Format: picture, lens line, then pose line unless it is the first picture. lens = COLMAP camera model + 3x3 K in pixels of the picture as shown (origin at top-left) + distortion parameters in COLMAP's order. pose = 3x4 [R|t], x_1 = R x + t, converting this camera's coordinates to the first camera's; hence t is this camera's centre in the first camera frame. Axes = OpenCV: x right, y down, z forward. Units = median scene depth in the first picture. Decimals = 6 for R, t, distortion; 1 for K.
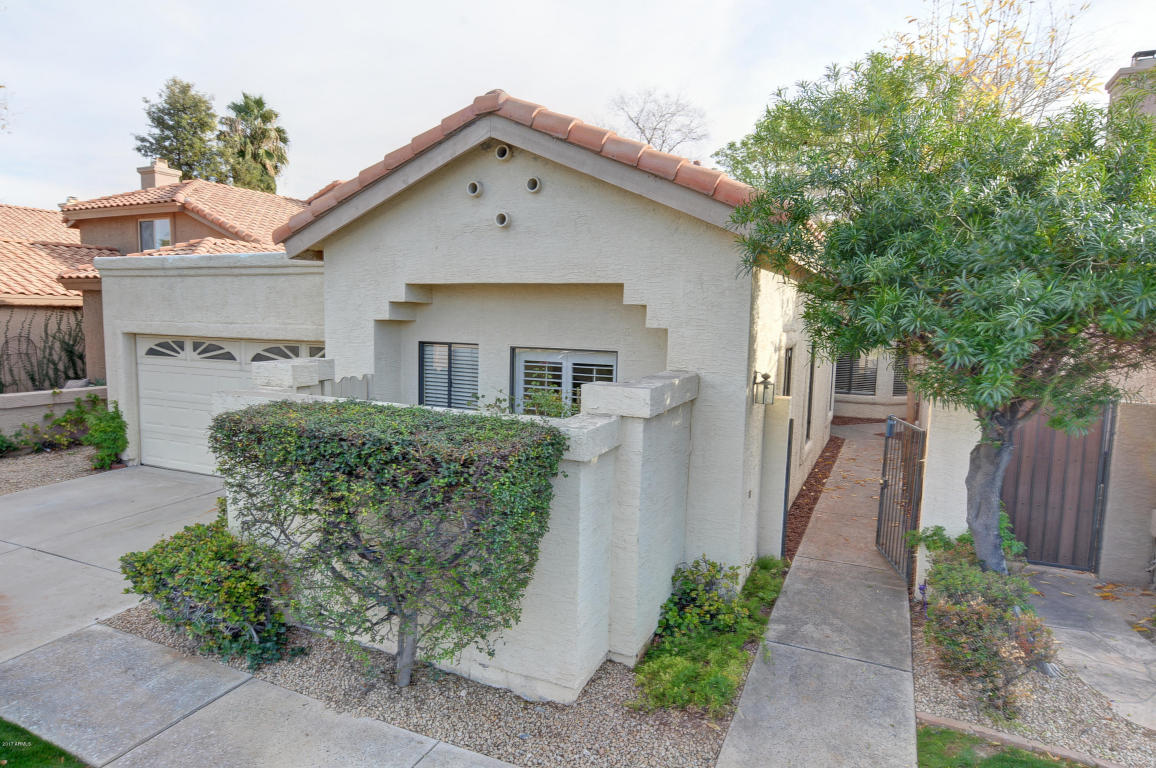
lens RADIAL K [[688.8, 0, 574.2], [0, 688.8, 386.8], [0, 0, 1]] dist [-0.011463, -0.000016]
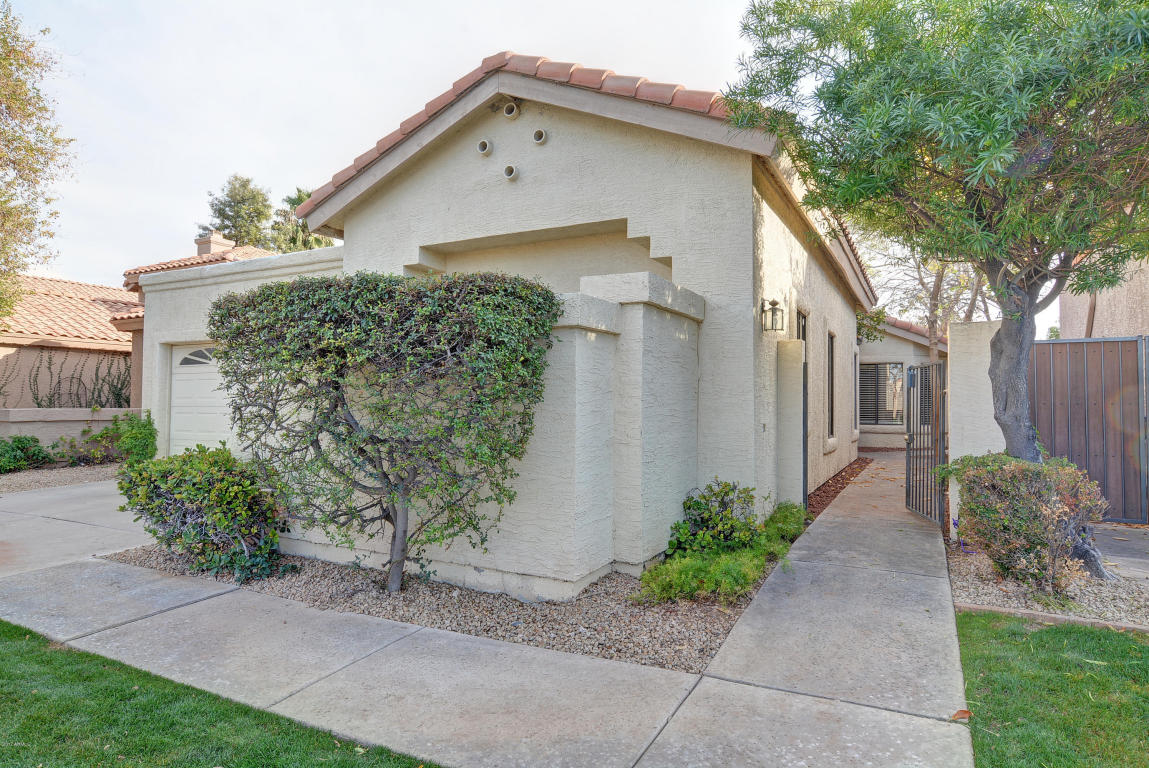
lens RADIAL K [[670.9, 0, 574.5], [0, 670.9, 384.0], [0, 0, 1]] dist [-0.012003, 0.000191]
pose [[0.998686, -0.016760, -0.048437, 0.038210], [0.009626, 0.989542, -0.143920, 0.234399], [0.050343, 0.143265, 0.988403, 0.054987]]
